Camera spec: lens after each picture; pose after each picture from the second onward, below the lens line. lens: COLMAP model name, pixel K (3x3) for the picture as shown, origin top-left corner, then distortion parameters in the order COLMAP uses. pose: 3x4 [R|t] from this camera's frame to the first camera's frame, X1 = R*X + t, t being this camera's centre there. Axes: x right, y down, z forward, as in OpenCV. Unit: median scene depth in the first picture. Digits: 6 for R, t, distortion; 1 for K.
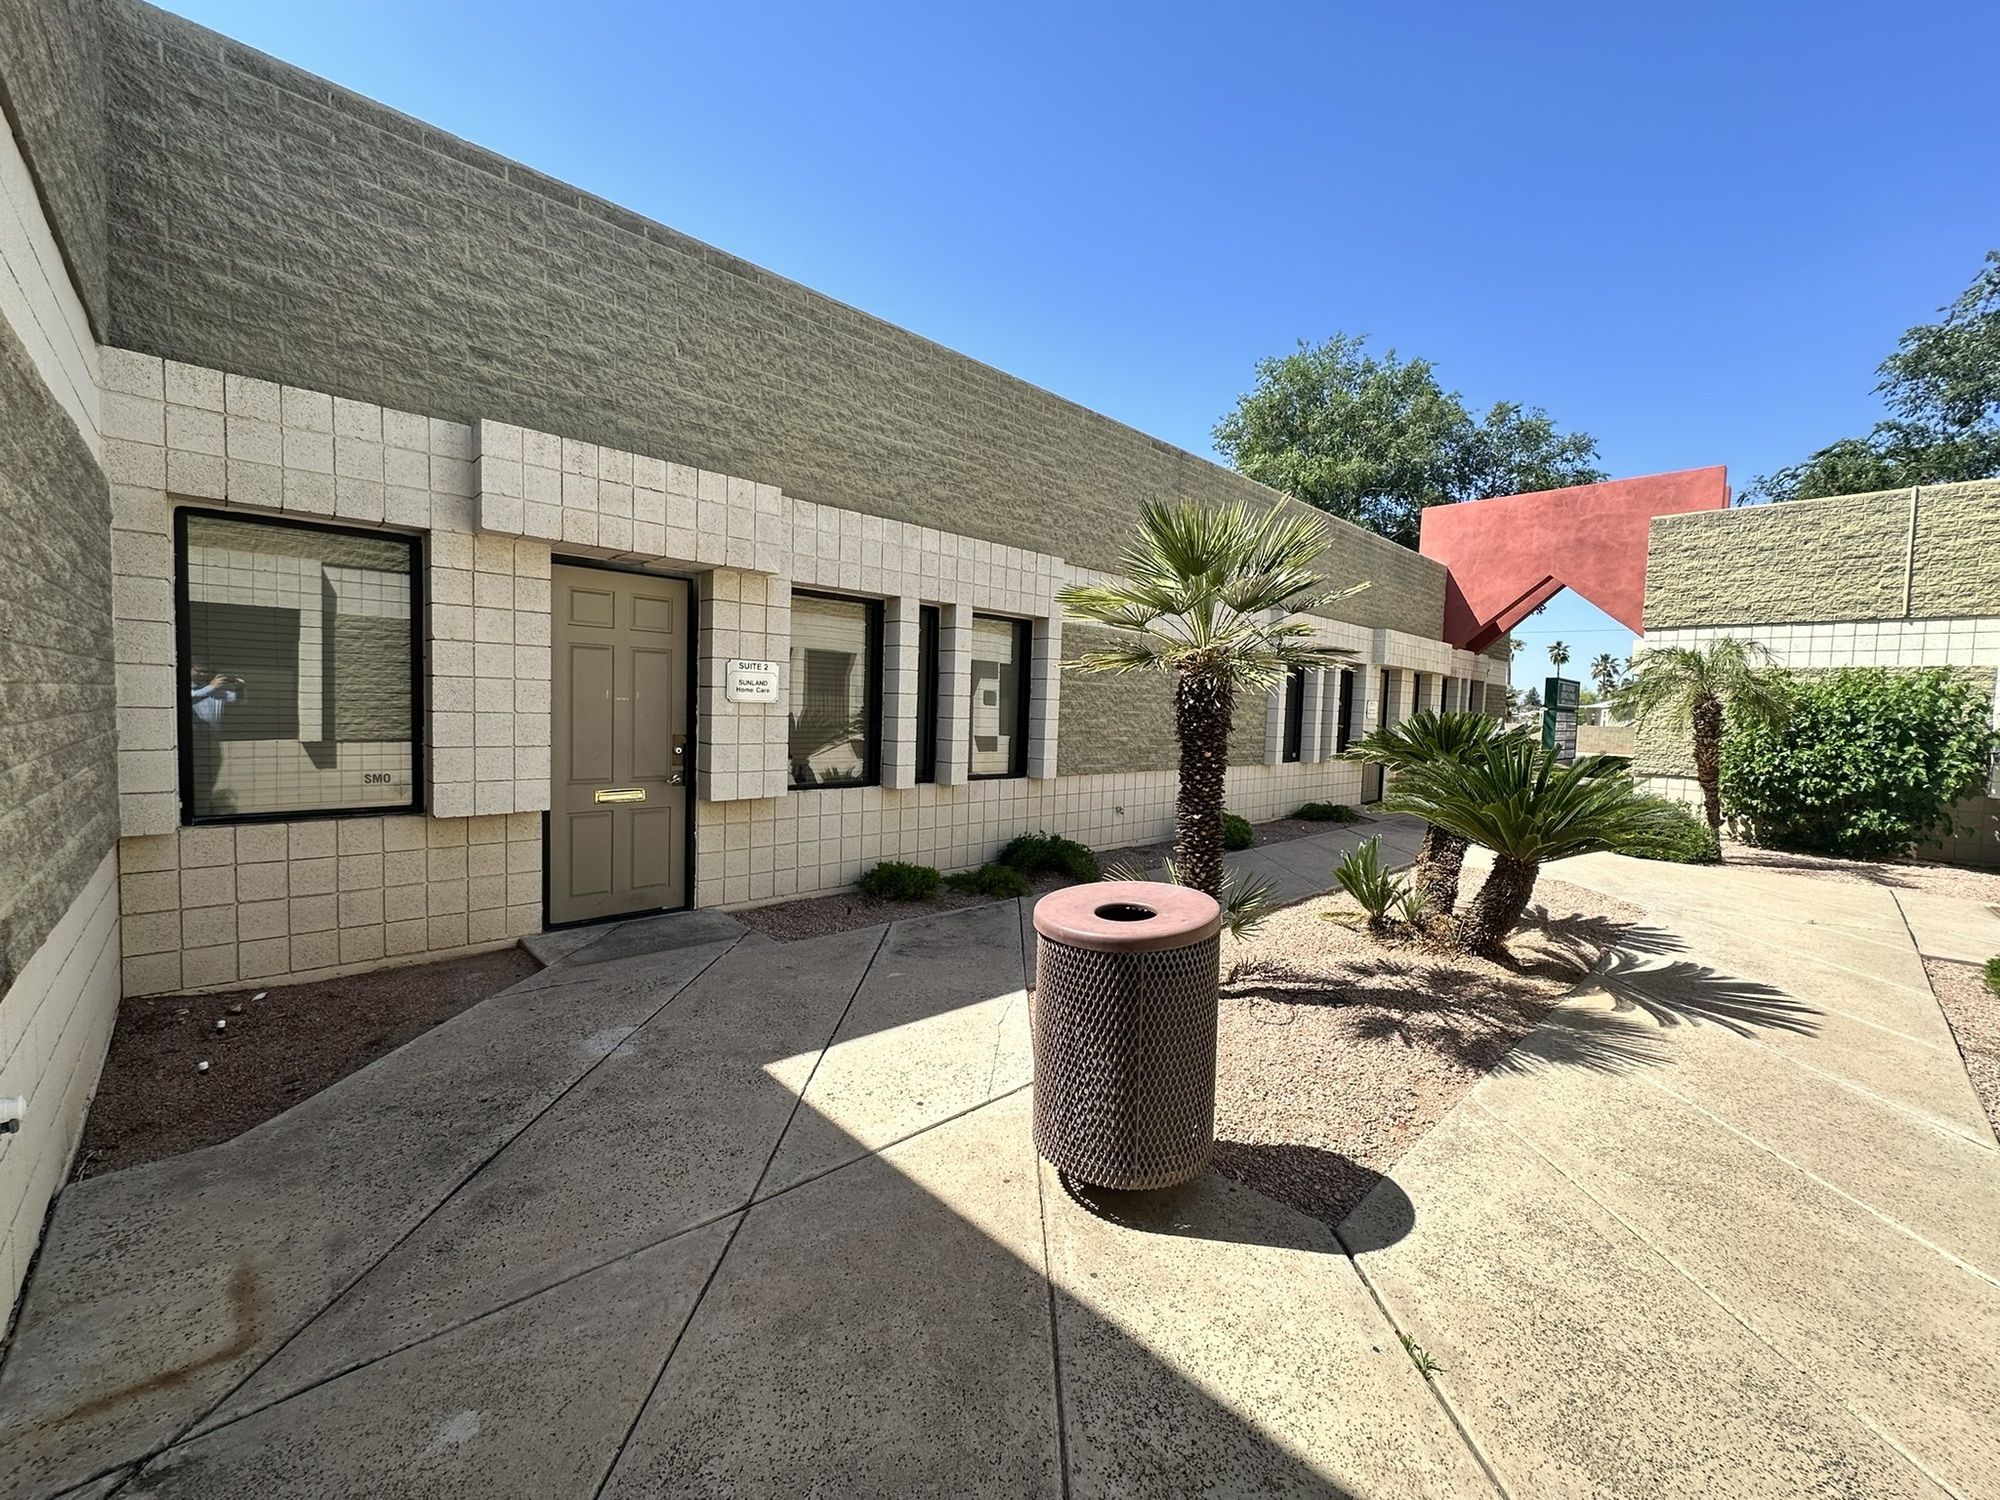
lens RADIAL K [[799.4, 0, 1000.0], [0, 799.4, 750.0], [0, 0, 1]] dist [-0.001492, 0.000272]
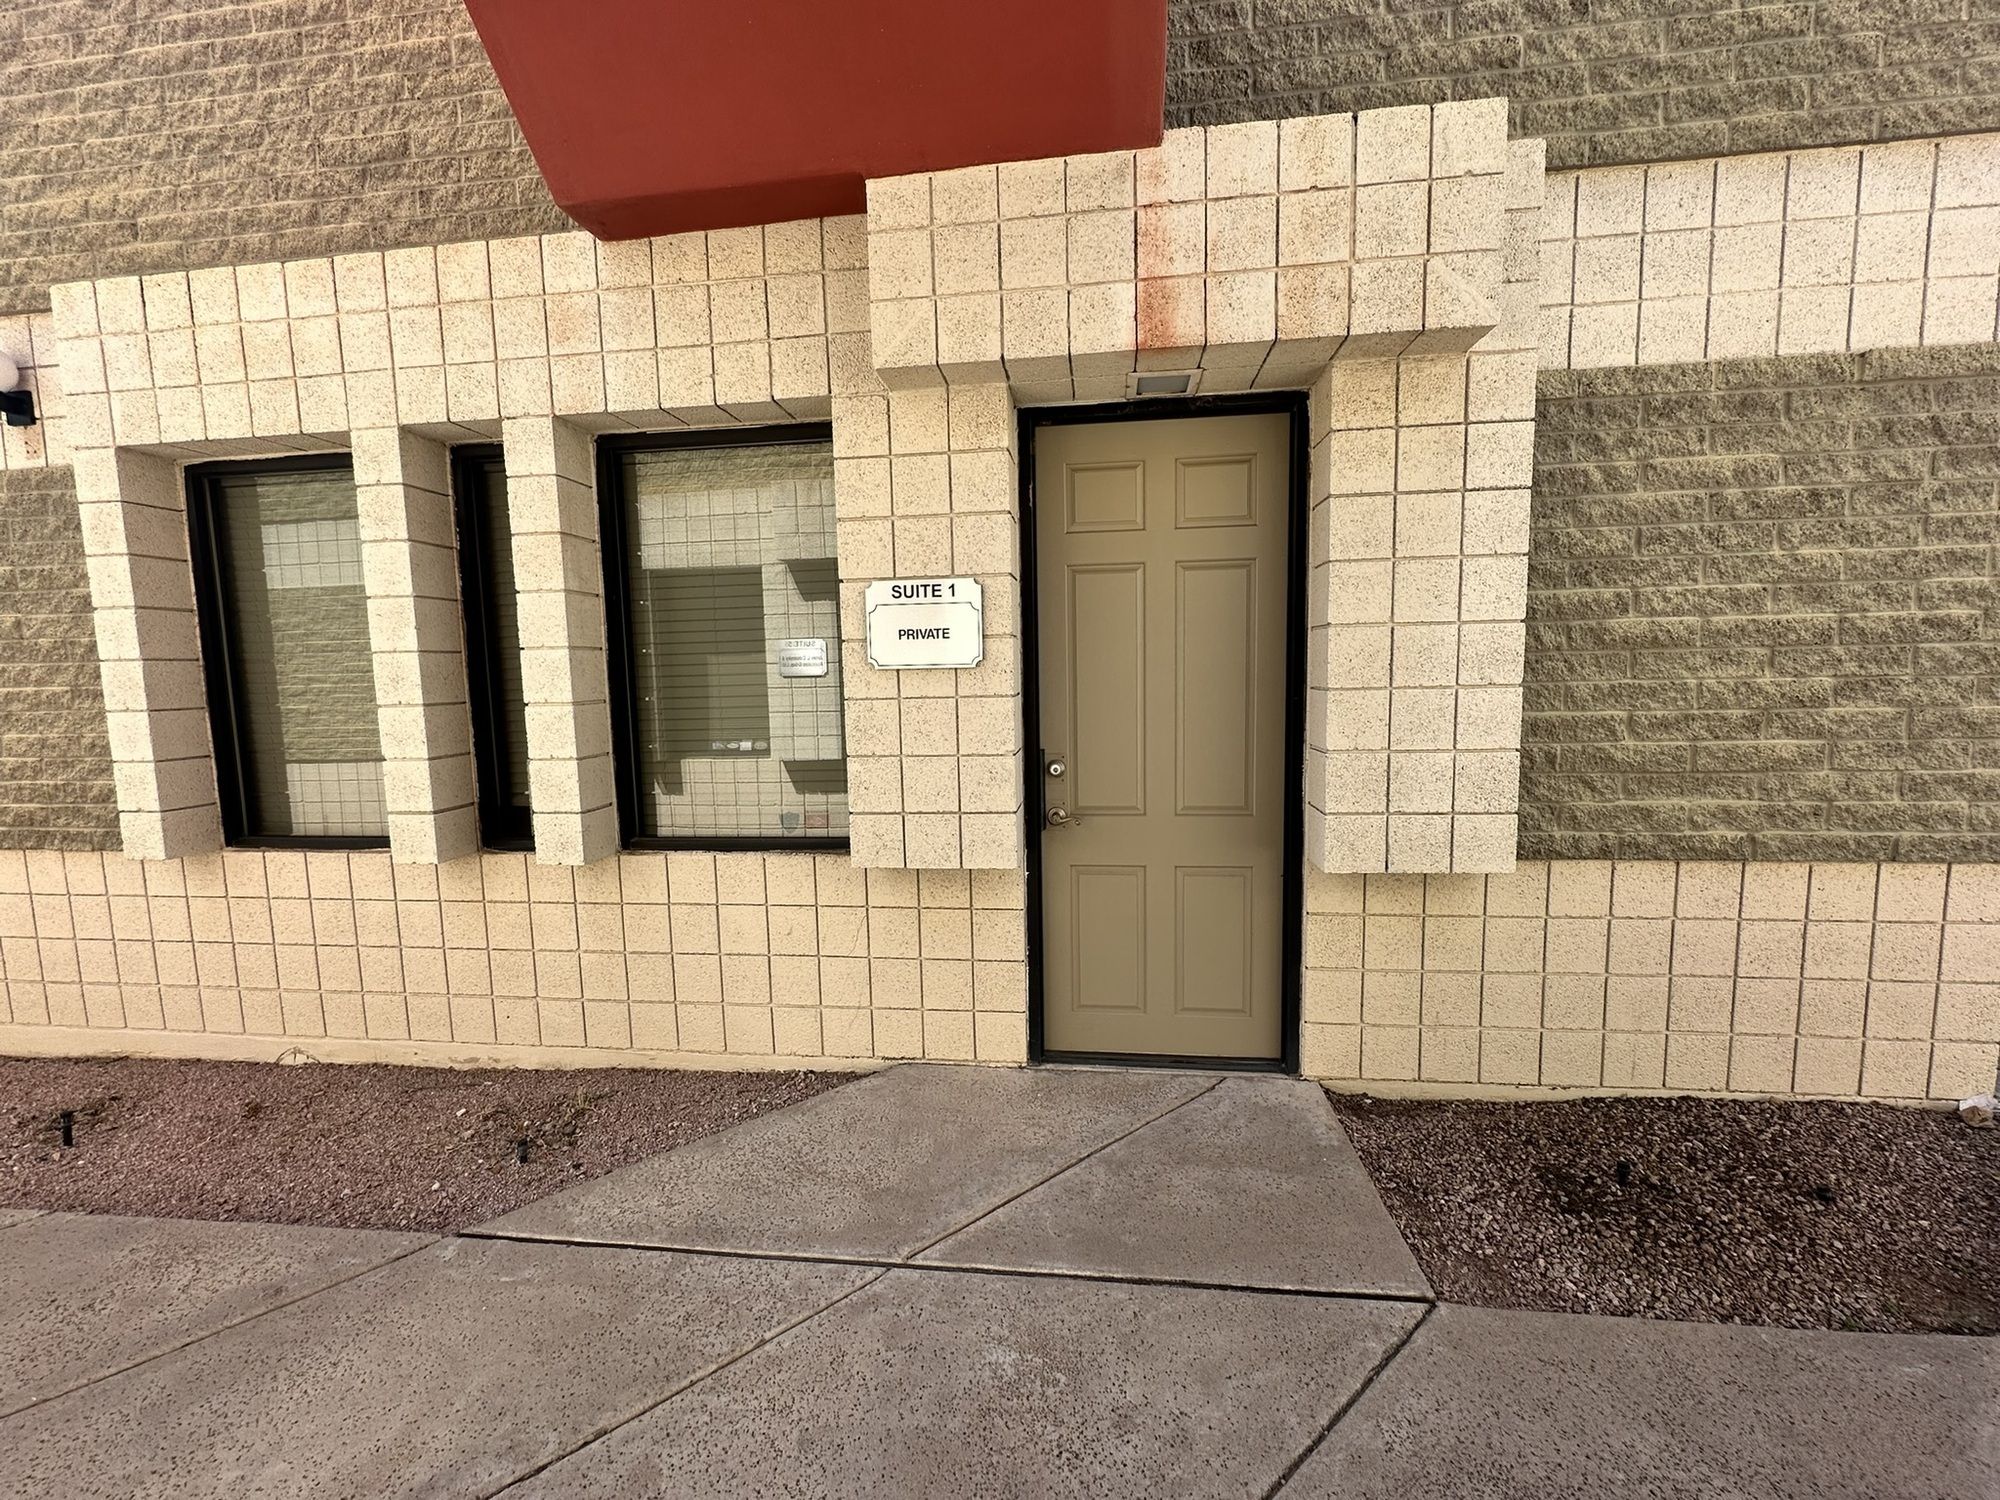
lens RADIAL K [[799.4, 0, 1000.0], [0, 799.4, 750.0], [0, 0, 1]] dist [-0.001492, 0.000272]
pose [[0.619794, 0.021994, -0.784456, -0.117897], [-0.004344, 0.999688, 0.024597, -0.019154], [0.784752, -0.011837, 0.619696, 0.599354]]
